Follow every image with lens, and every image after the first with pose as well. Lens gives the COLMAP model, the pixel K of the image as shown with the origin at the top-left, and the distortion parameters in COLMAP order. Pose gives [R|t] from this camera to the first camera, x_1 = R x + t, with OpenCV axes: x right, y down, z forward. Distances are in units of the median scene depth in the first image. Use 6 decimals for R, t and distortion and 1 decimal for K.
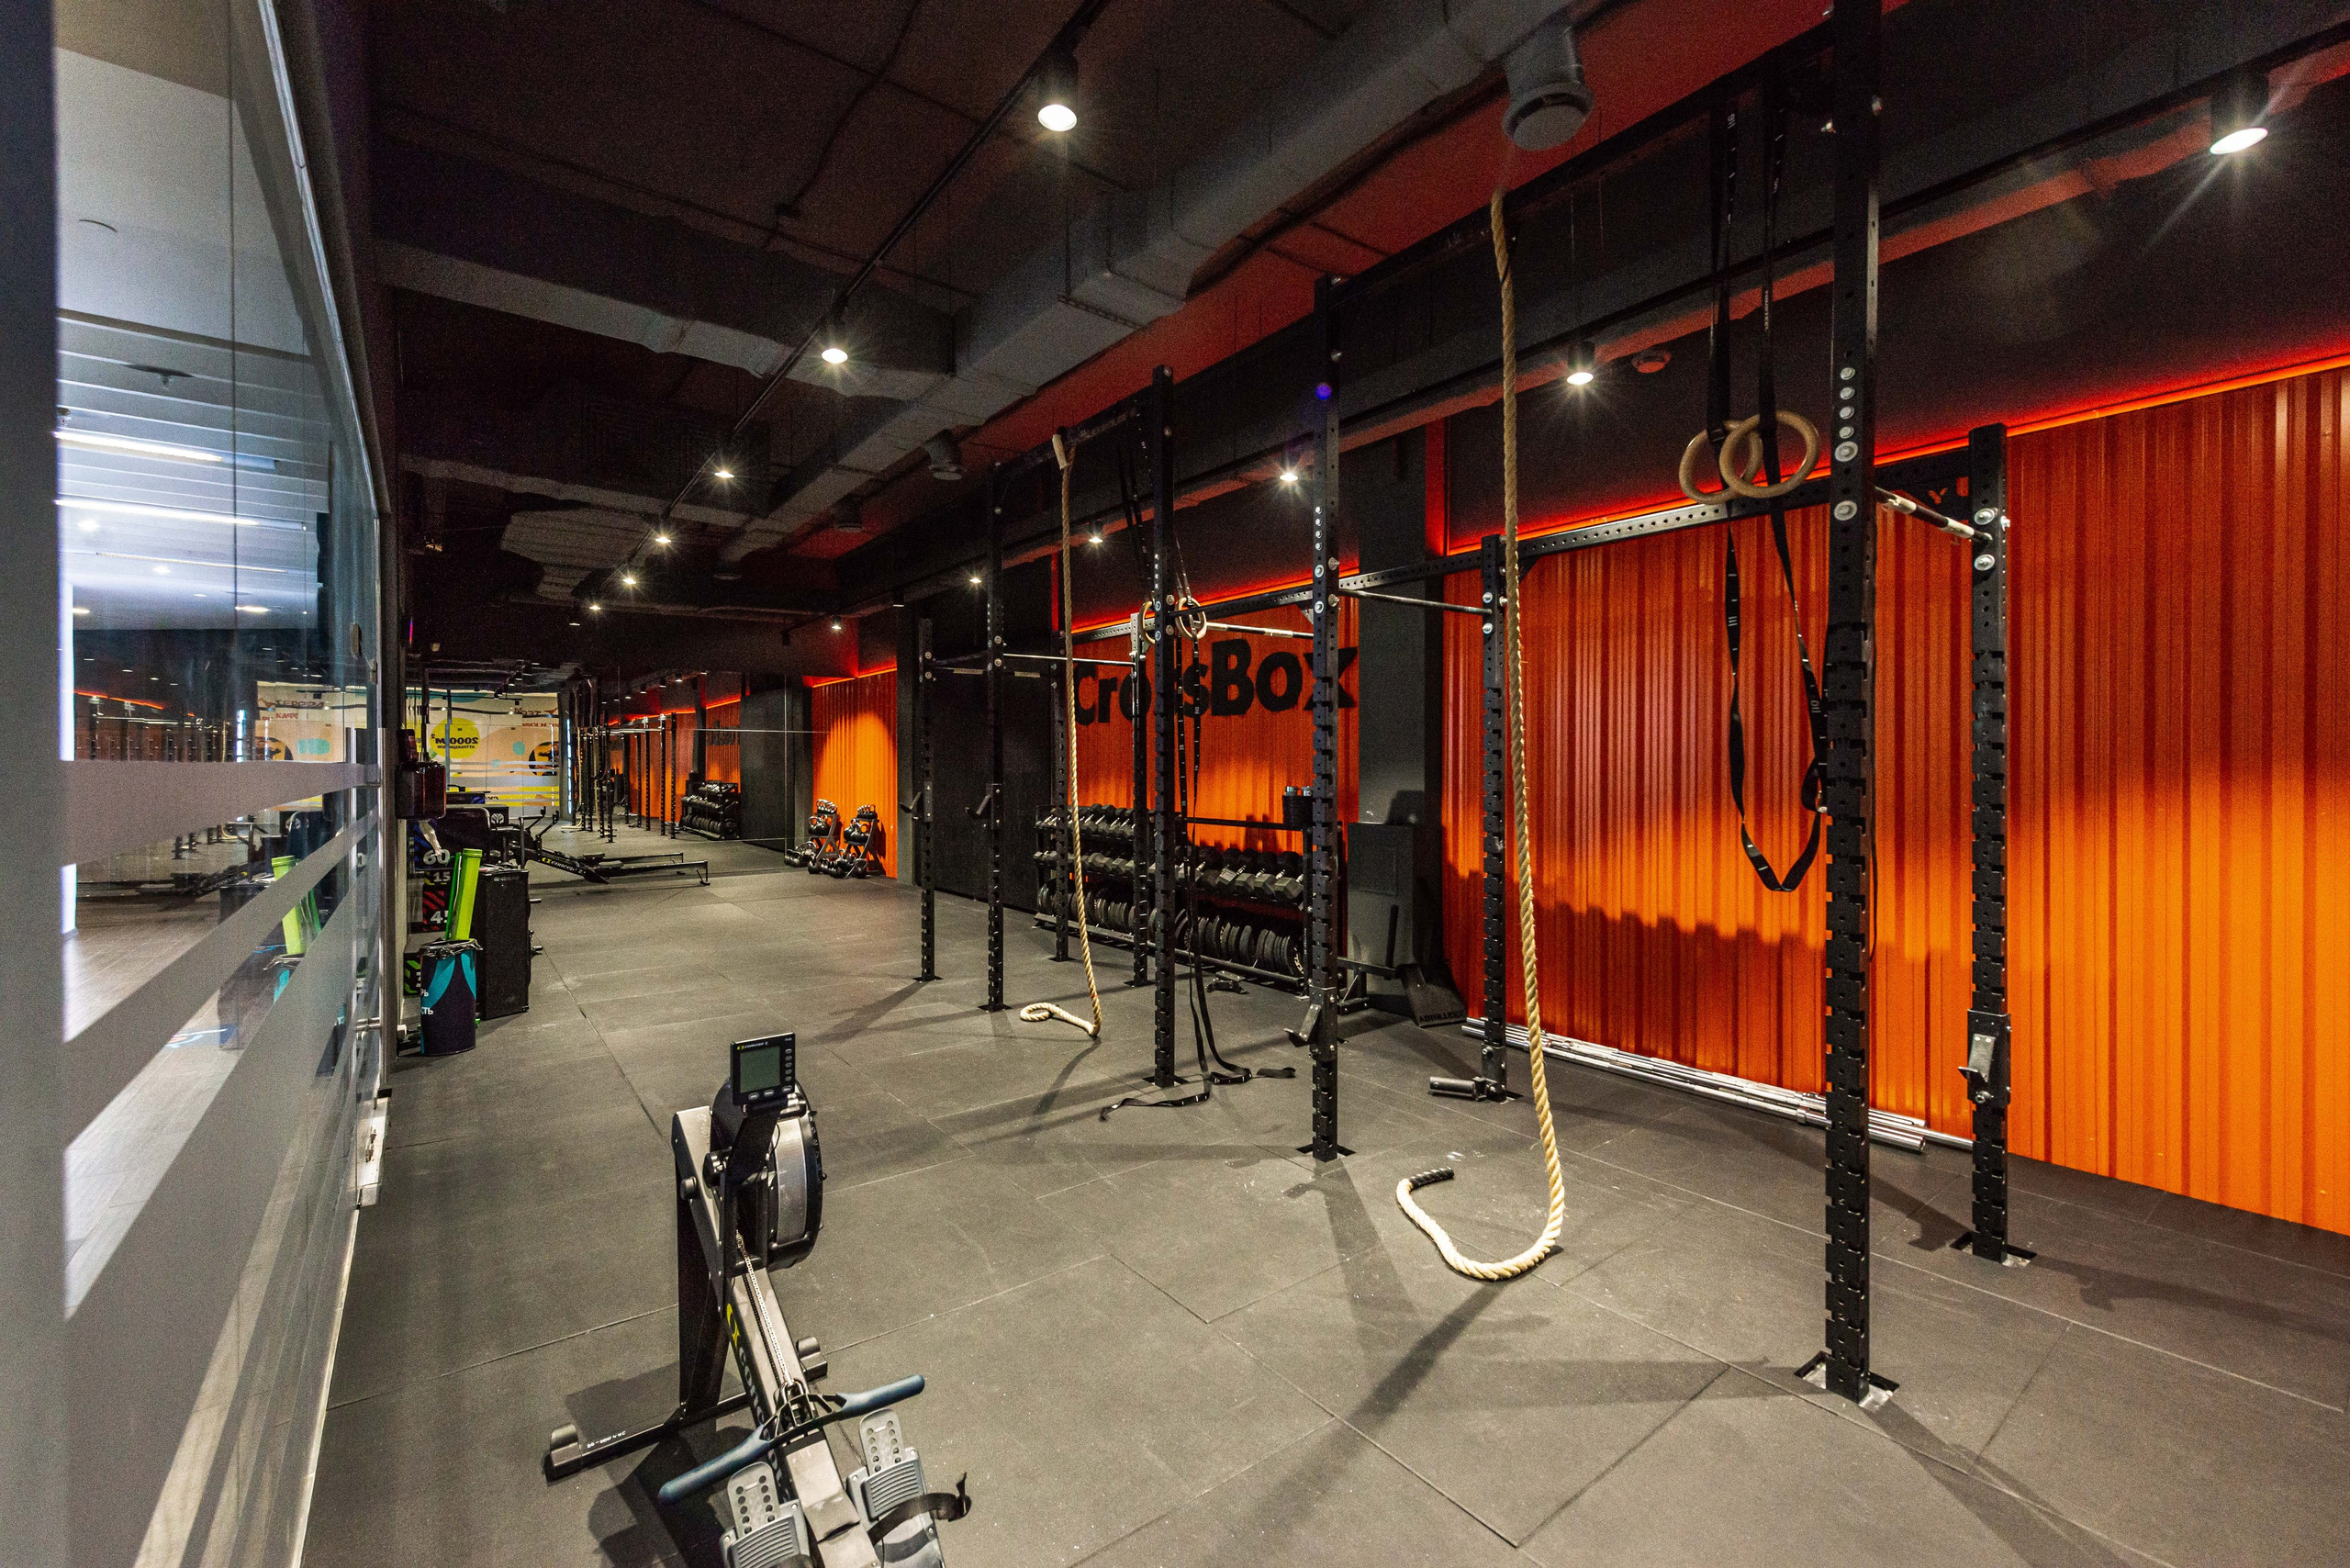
lens RADIAL K [[1010.0, 0, 1177.7], [0, 1010.0, 788.5], [0, 0, 1]] dist [0.002985, -0.001656]
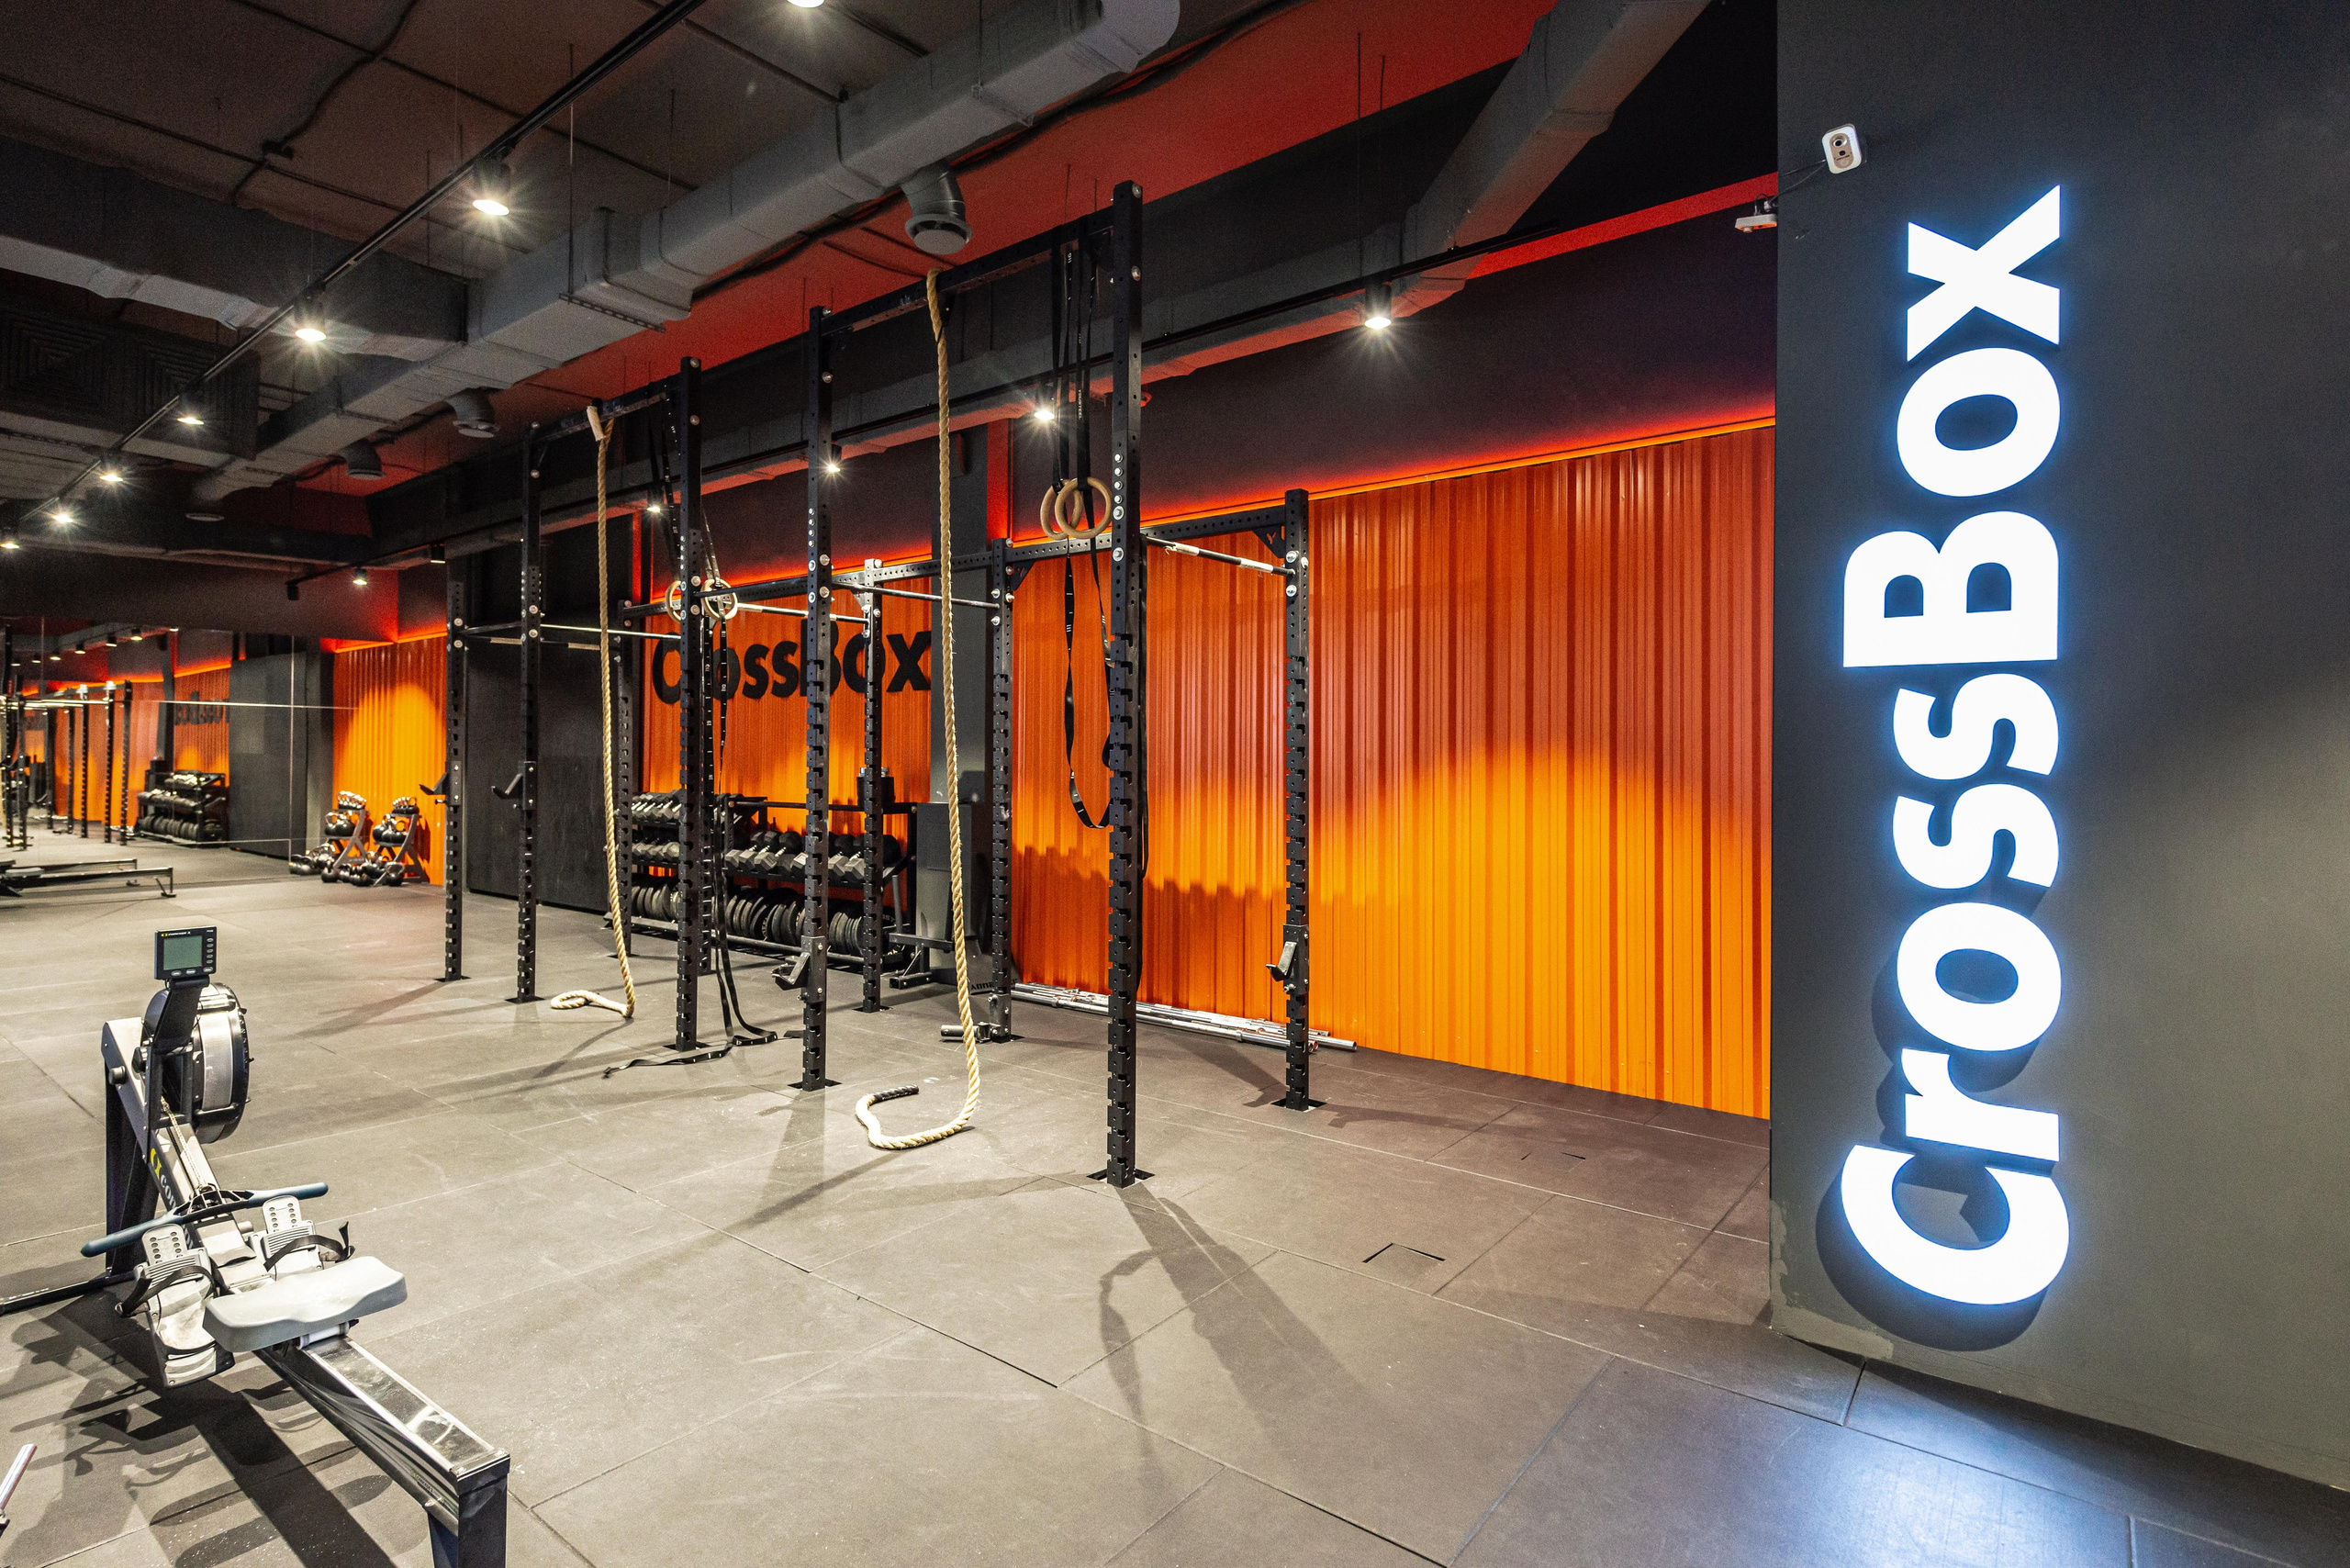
lens RADIAL K [[1162.2, 0, 1182.2], [0, 1162.2, 764.5], [0, 0, 1]] dist [0.000321, -0.005256]
pose [[0.962212, 0.007054, 0.272212, 0.172125], [-0.001781, 0.999806, -0.019613, 0.028451], [-0.272297, 0.018387, 0.962037, -0.324451]]
